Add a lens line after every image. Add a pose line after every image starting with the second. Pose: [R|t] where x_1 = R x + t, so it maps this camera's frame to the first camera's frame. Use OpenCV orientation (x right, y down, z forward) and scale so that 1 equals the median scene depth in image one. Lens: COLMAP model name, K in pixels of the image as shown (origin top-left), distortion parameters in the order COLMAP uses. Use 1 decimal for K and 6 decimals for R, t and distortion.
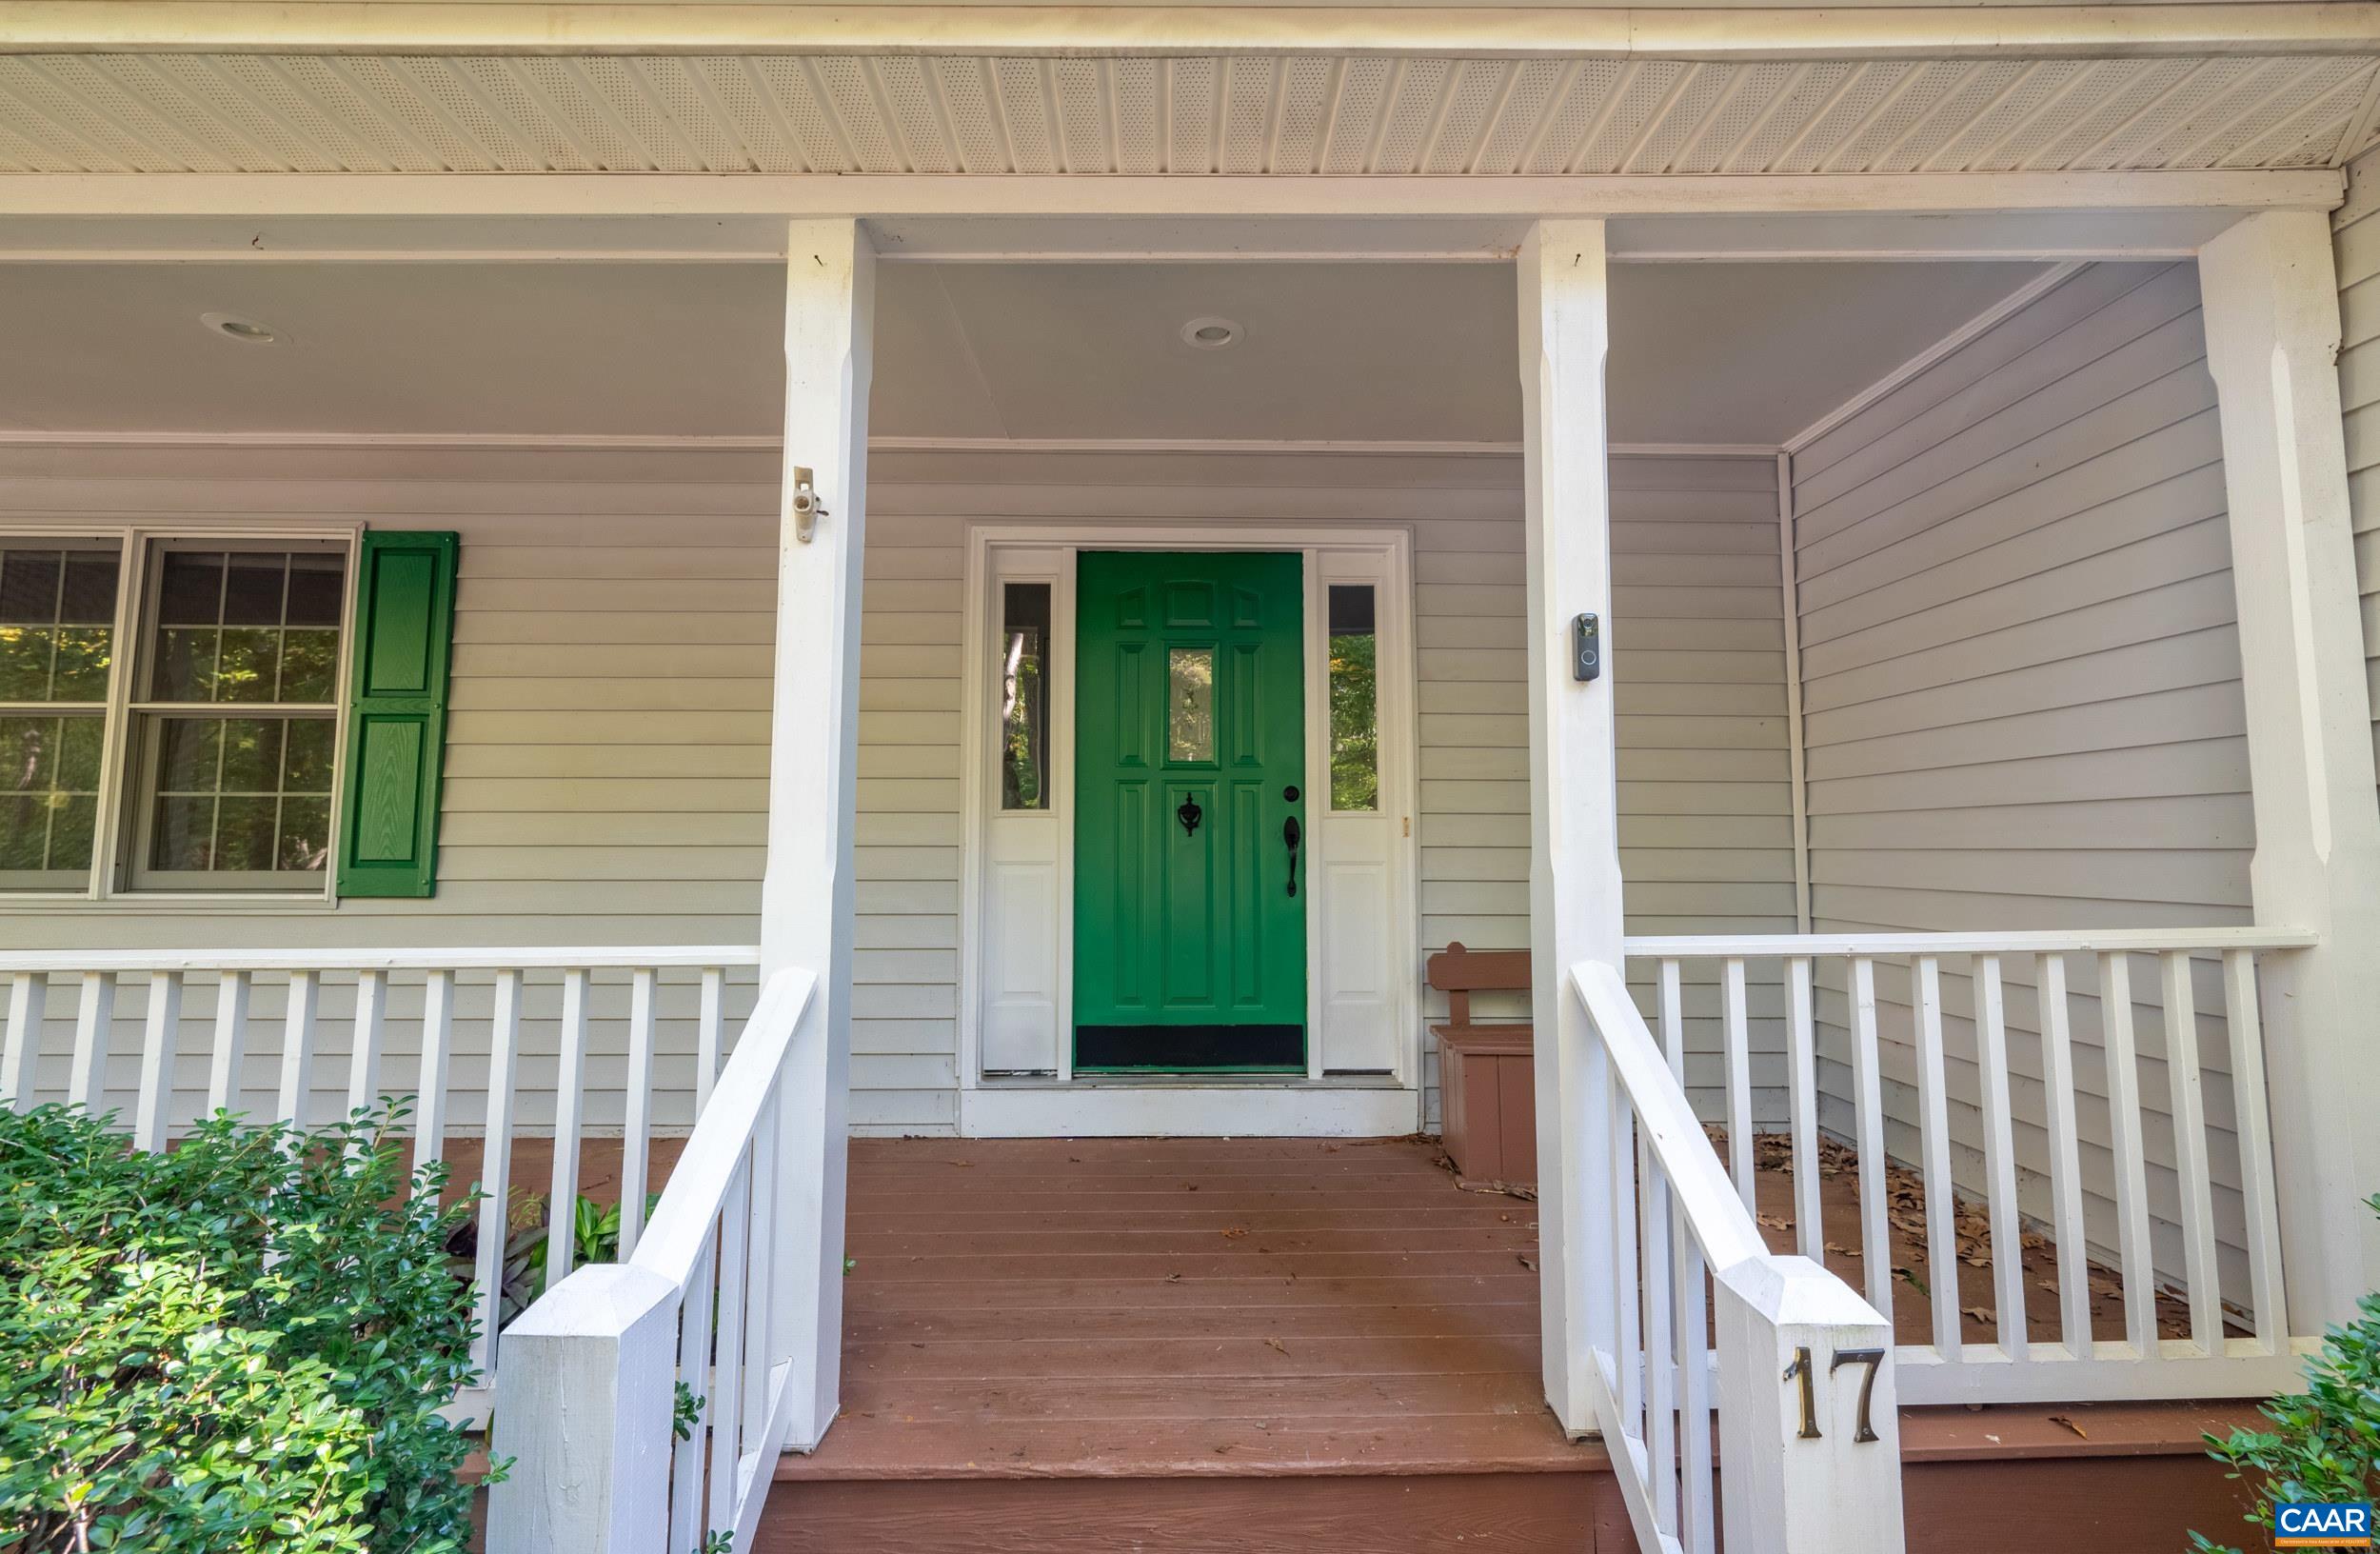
lens RADIAL K [[978.3, 0, 1190.0], [0, 978.3, 777.0], [0, 0, 1]] dist [0.000321, -0.000104]
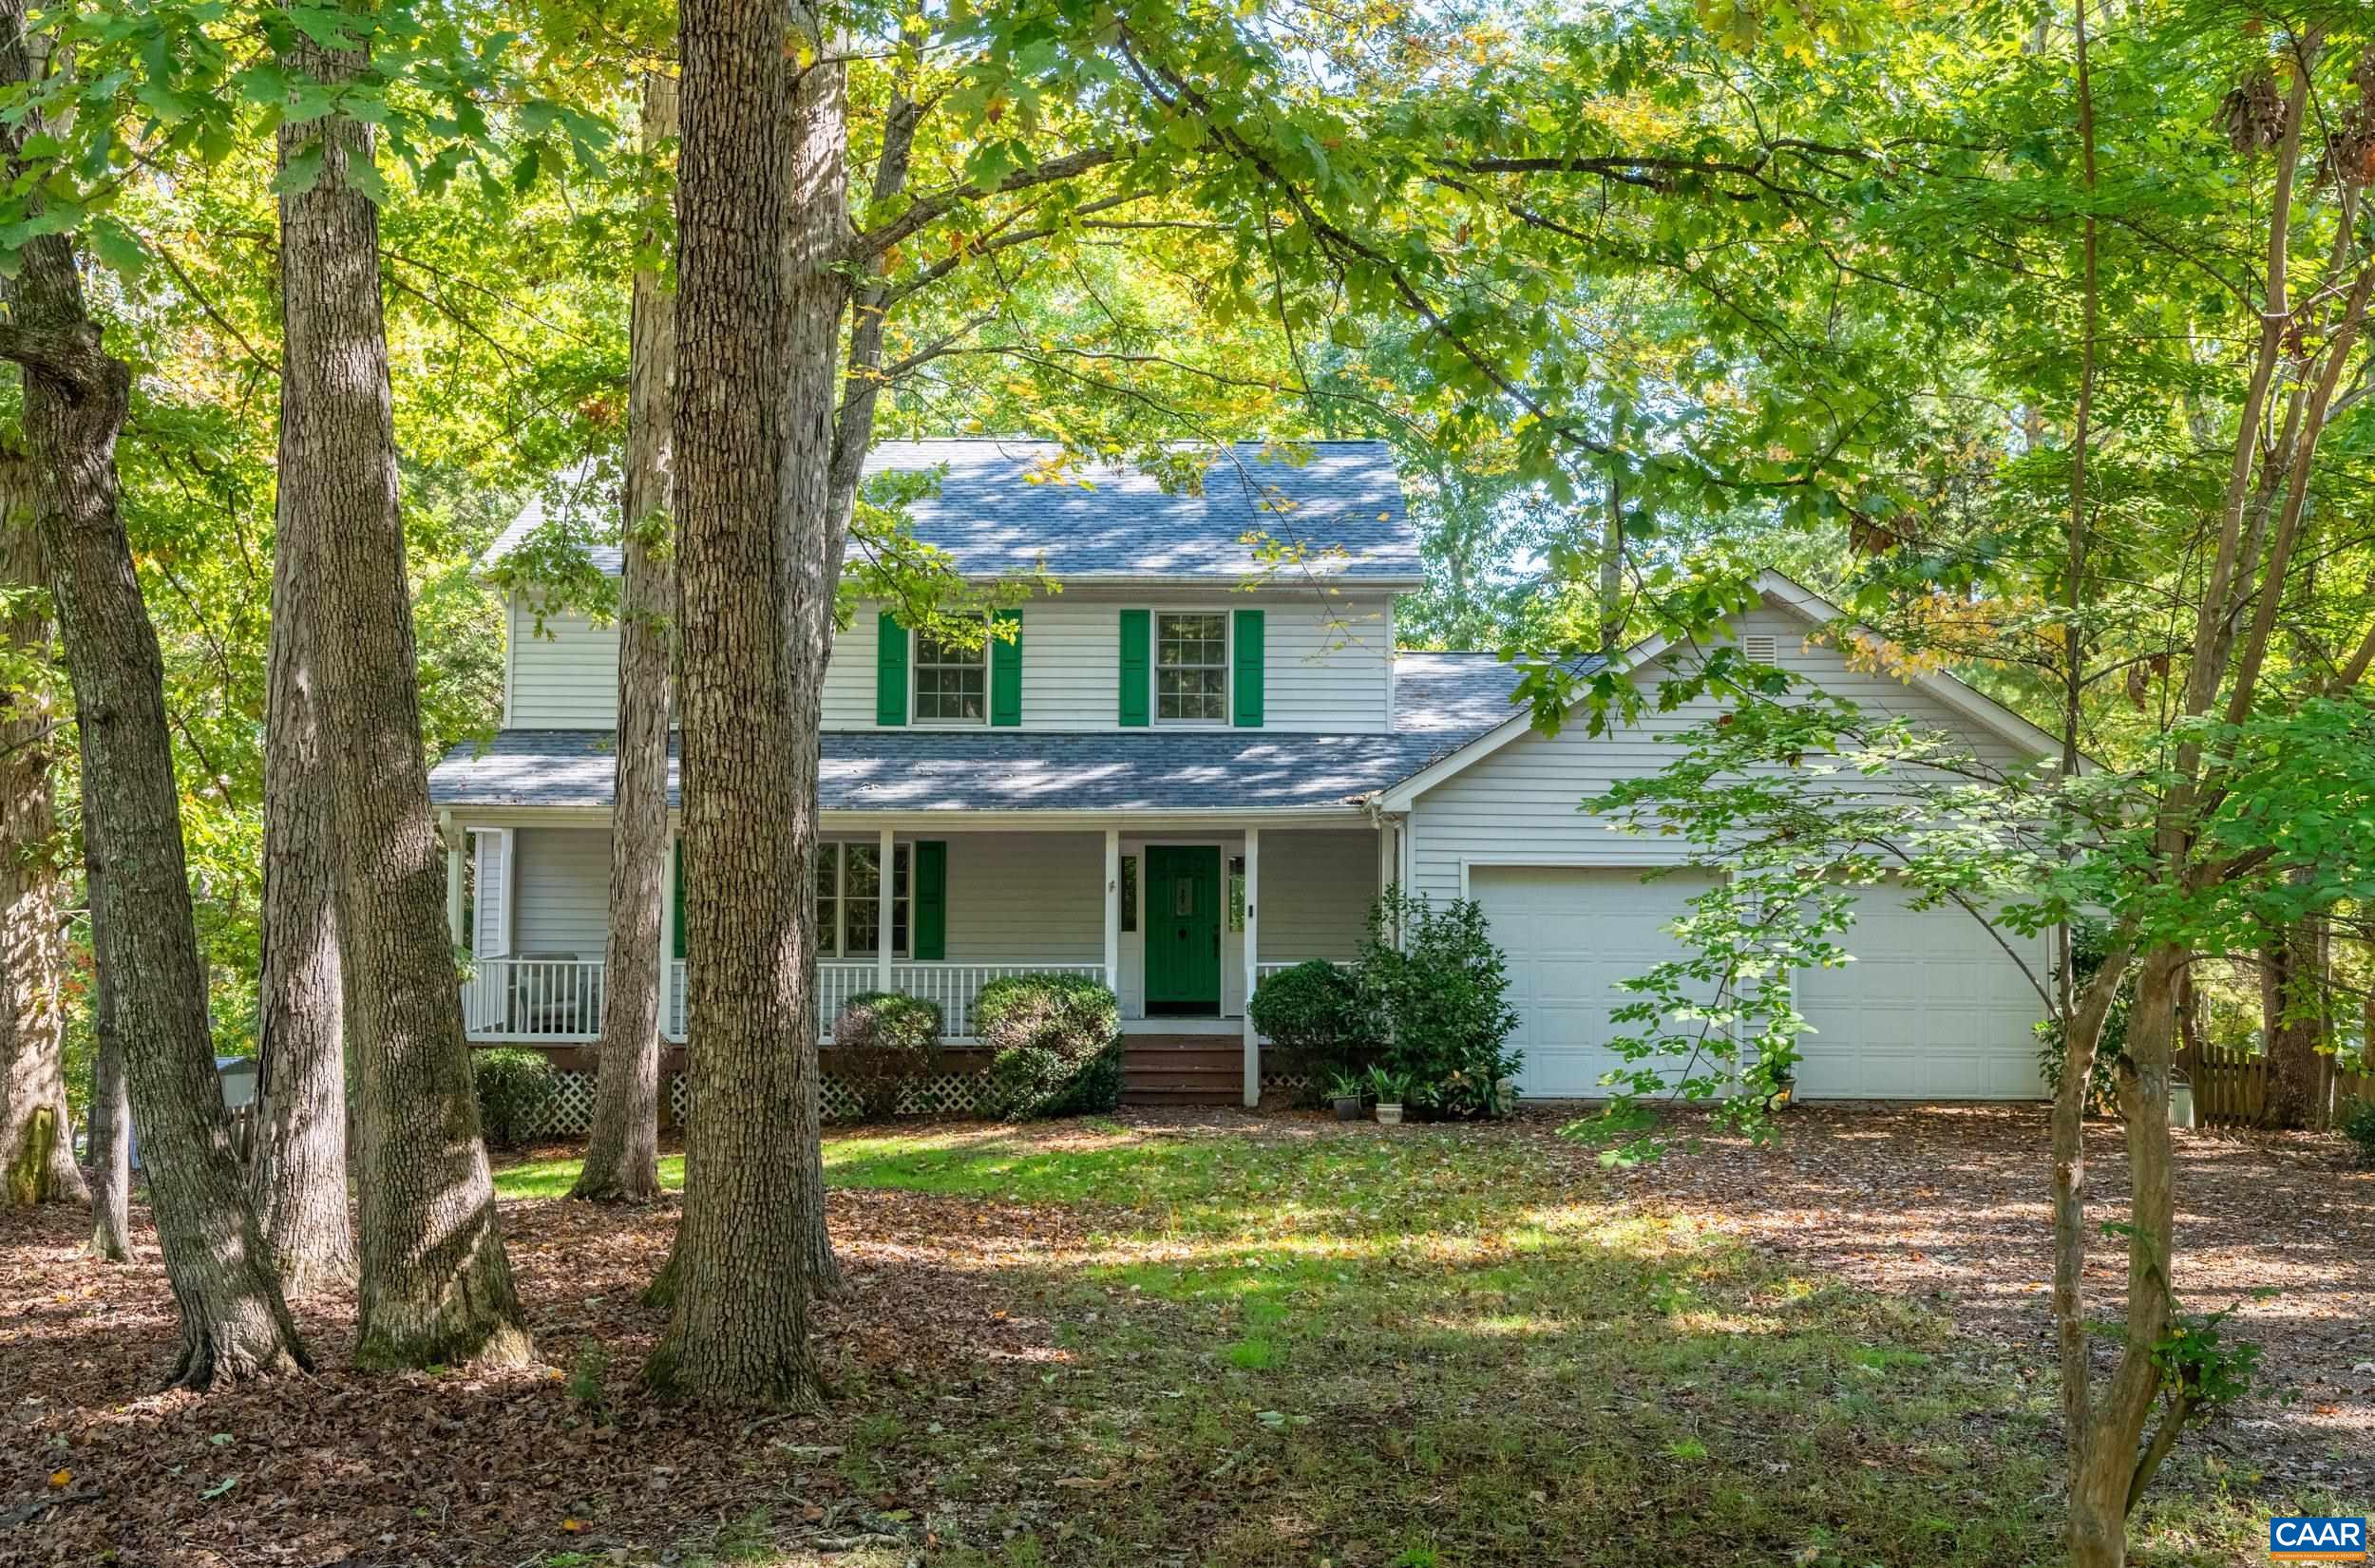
lens RADIAL K [[2070.1, 0, 1187.5], [0, 2070.1, 784.0], [0, 0, 1]] dist [-0.015882, -0.000557]
pose [[0.999920, 0.001836, -0.012517, 0.094020], [-0.001658, 0.999897, 0.014253, -0.515642], [0.012542, -0.014231, 0.999820, -5.407826]]
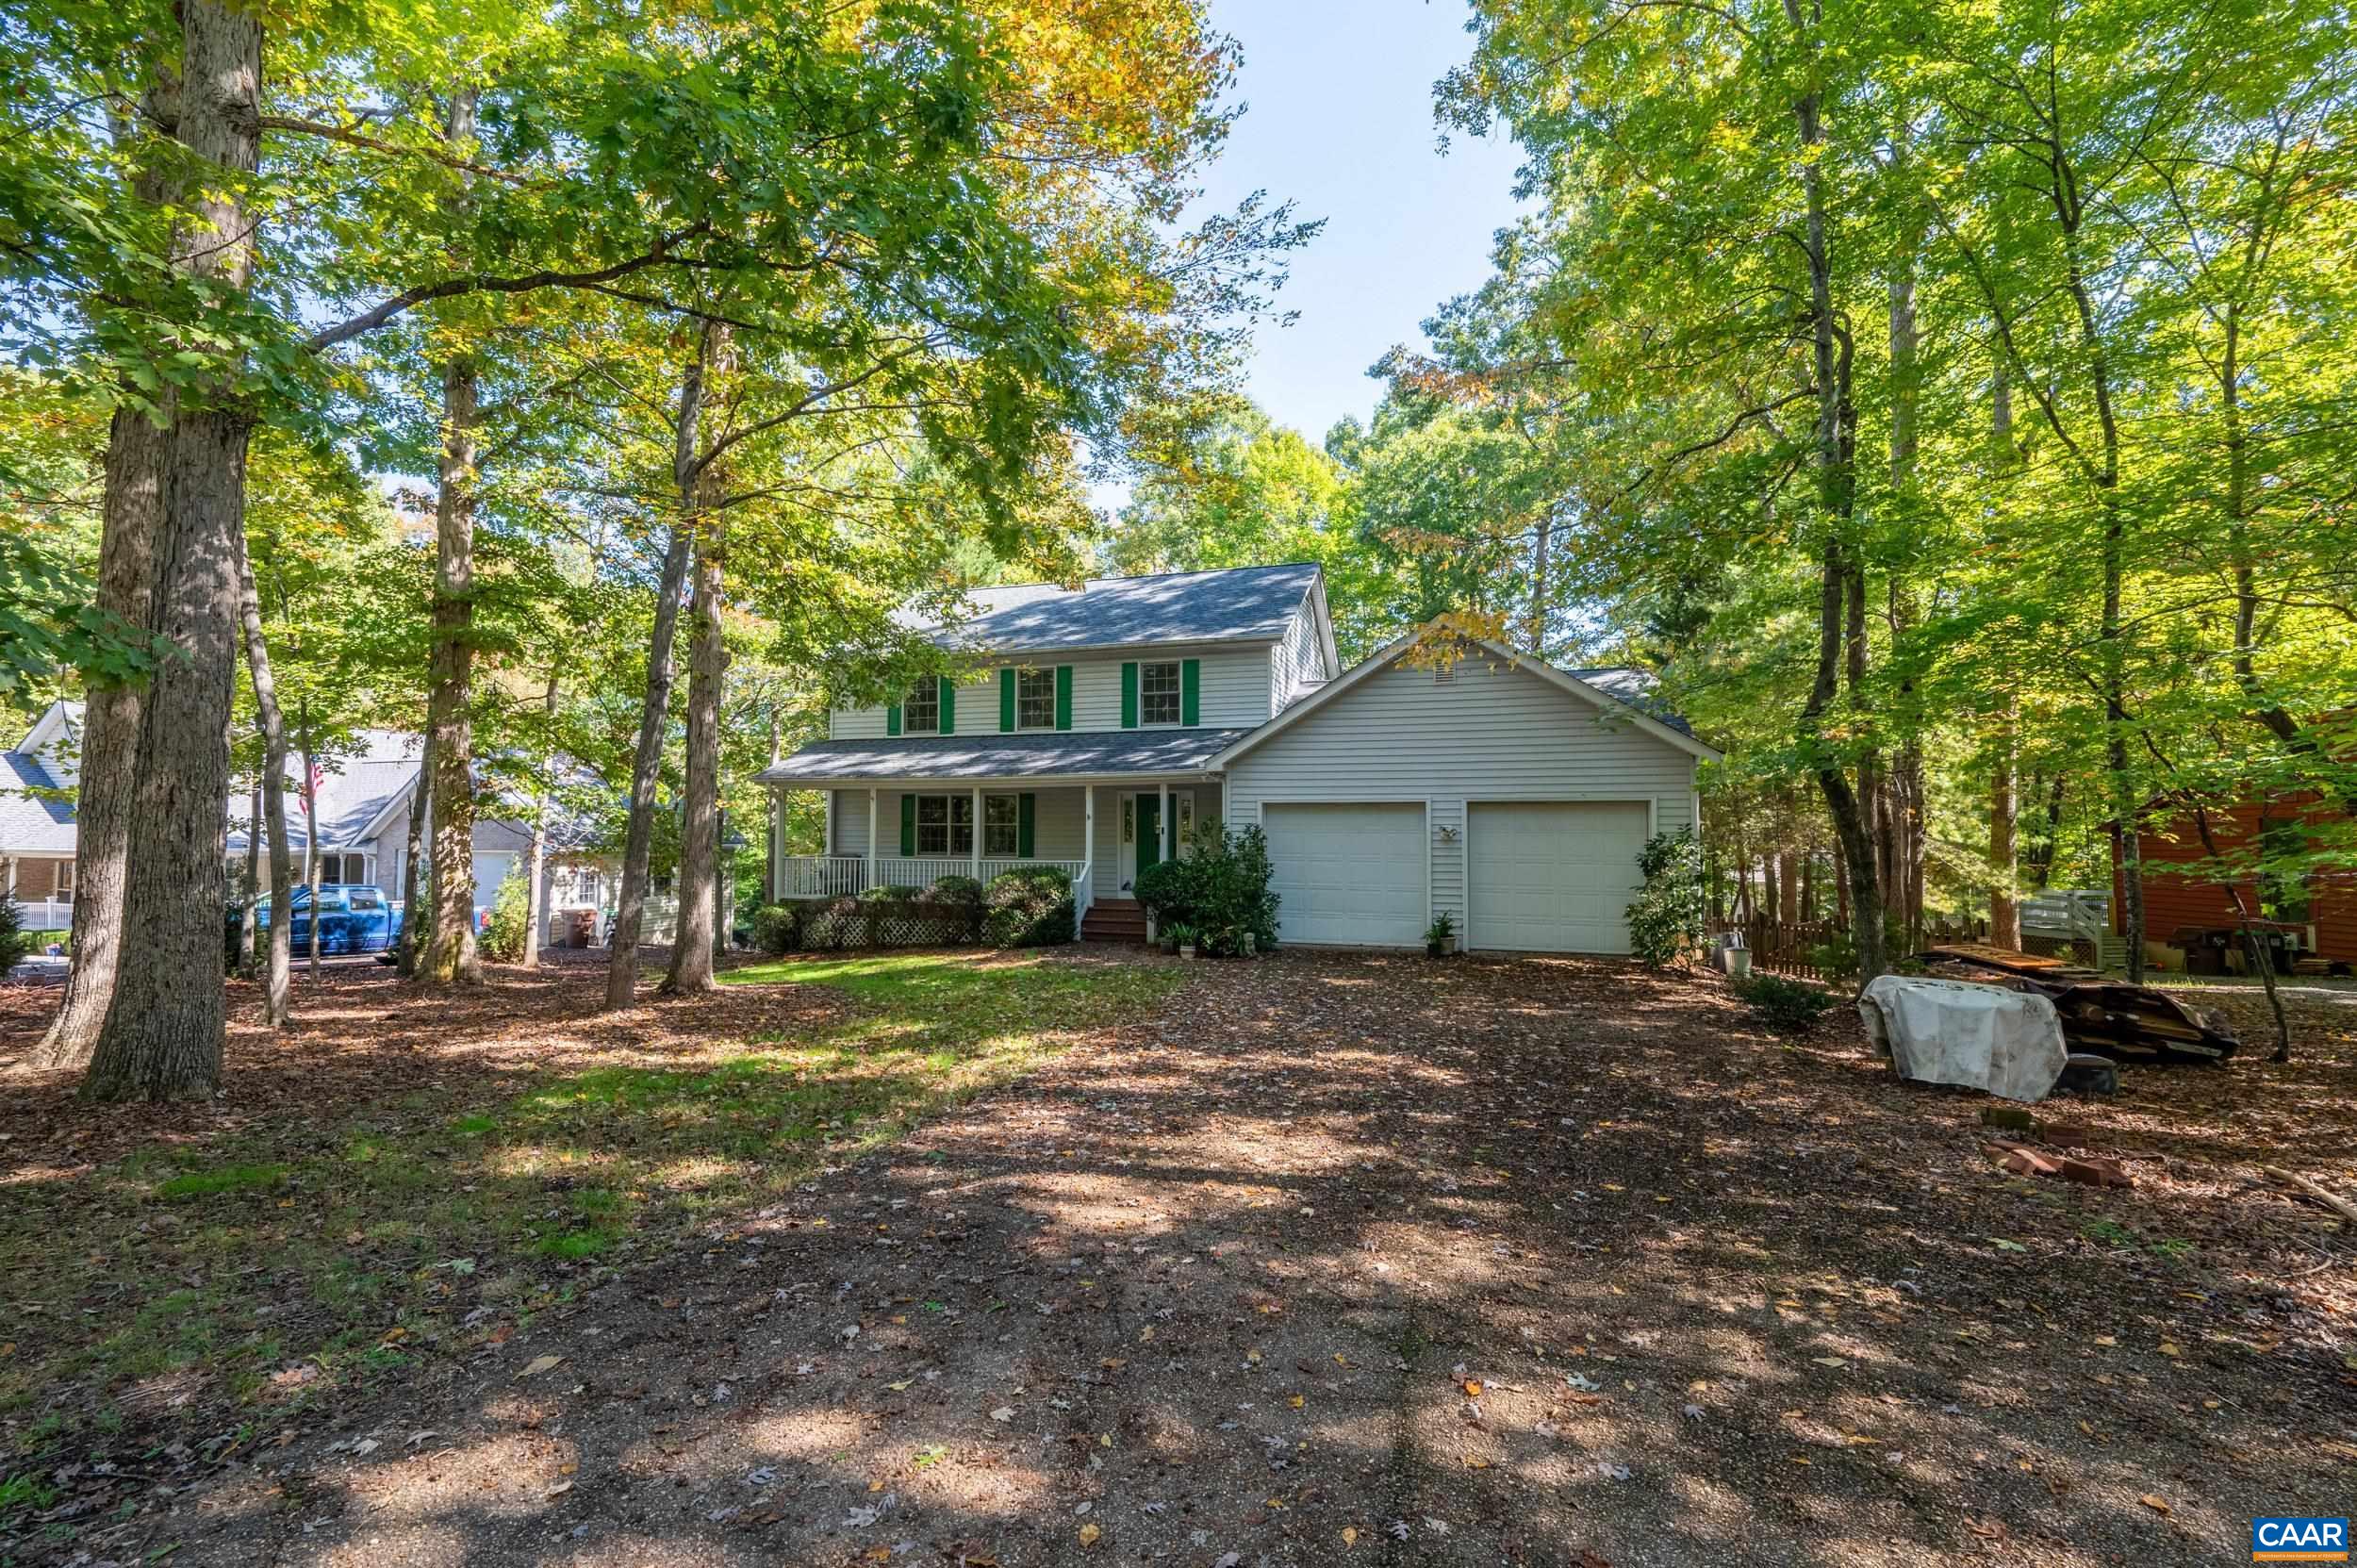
lens RADIAL K [[981.9, 0, 1178.5], [0, 981.9, 784.0], [0, 0, 1]] dist [0.001016, 0.000044]
pose [[0.952788, -0.016013, -0.303214, 1.764820], [0.025384, 0.999313, 0.026992, -0.431015], [0.302574, -0.033415, 0.952540, -4.126326]]
